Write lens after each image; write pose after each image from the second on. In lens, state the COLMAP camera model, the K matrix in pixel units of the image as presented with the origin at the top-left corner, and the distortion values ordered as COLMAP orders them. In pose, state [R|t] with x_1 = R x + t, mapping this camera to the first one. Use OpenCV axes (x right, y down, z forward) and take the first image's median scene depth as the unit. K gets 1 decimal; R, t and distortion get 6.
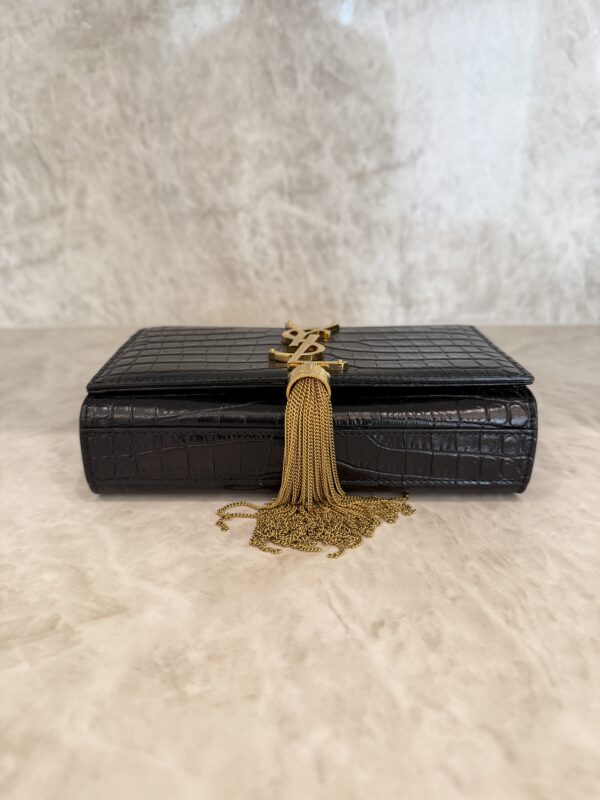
lens RADIAL K [[593.8, 0, 298.6], [0, 593.8, 405.6], [0, 0, 1]] dist [-0.040625, 0.002193]
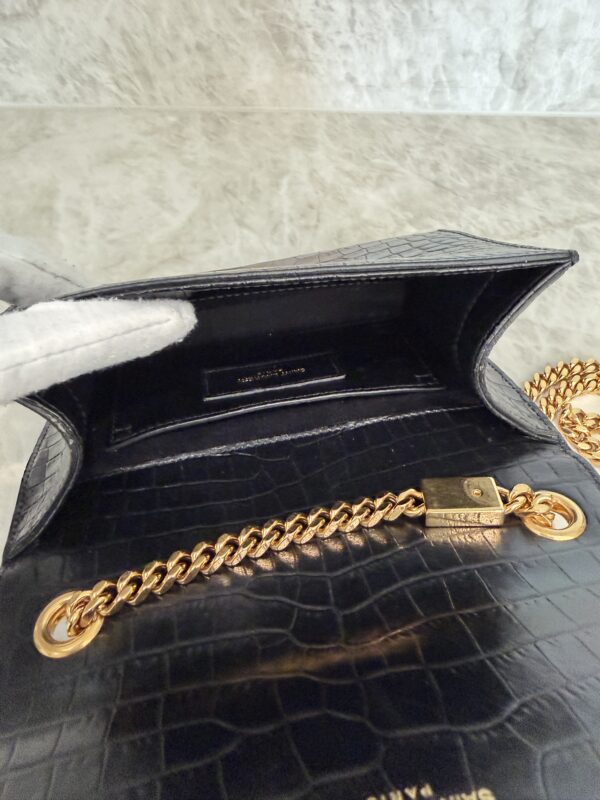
lens RADIAL K [[593.8, 0, 293.4], [0, 593.8, 360.0], [0, 0, 1]] dist [-0.040625, 0.002193]
pose [[0.997738, 0.044508, -0.050384, -0.081663], [-0.011402, 0.850634, 0.525634, -0.470368], [0.066253, -0.523871, 0.849217, 0.332358]]
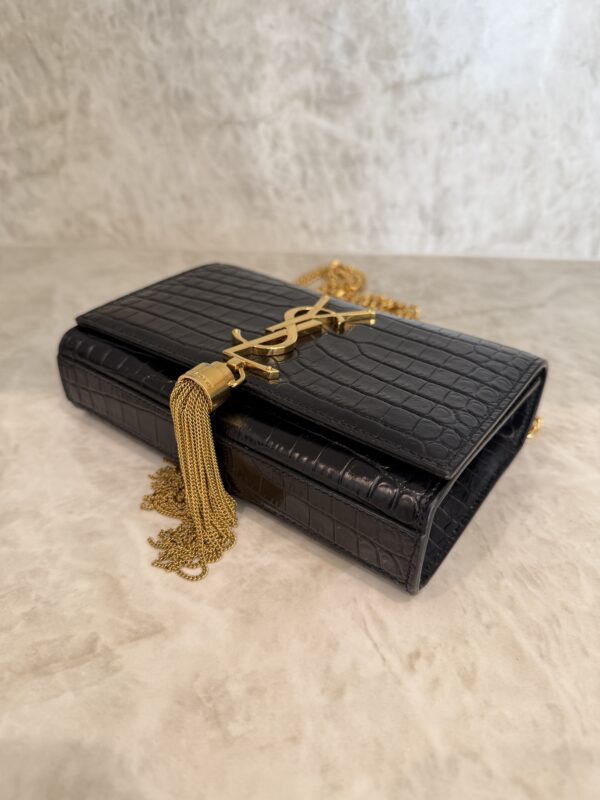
lens RADIAL K [[593.8, 0, 298.2], [0, 593.8, 405.5], [0, 0, 1]] dist [-0.040625, 0.002193]
pose [[0.999490, 0.031900, 0.001371, -0.050889], [-0.031499, 0.978064, 0.205909, -0.160803], [0.005228, -0.205847, 0.978570, 0.063549]]
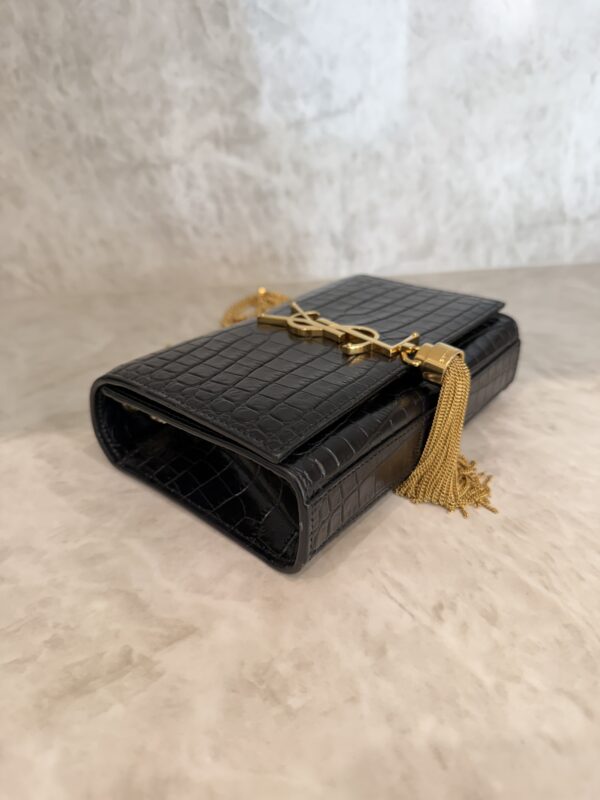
lens RADIAL K [[593.8, 0, 299.4], [0, 593.8, 411.4], [0, 0, 1]] dist [-0.040625, 0.002193]
pose [[0.980741, -0.093663, 0.171392, -0.171234], [0.070843, 0.988346, 0.134735, -0.095136], [-0.182014, -0.119998, 0.975946, 0.021996]]
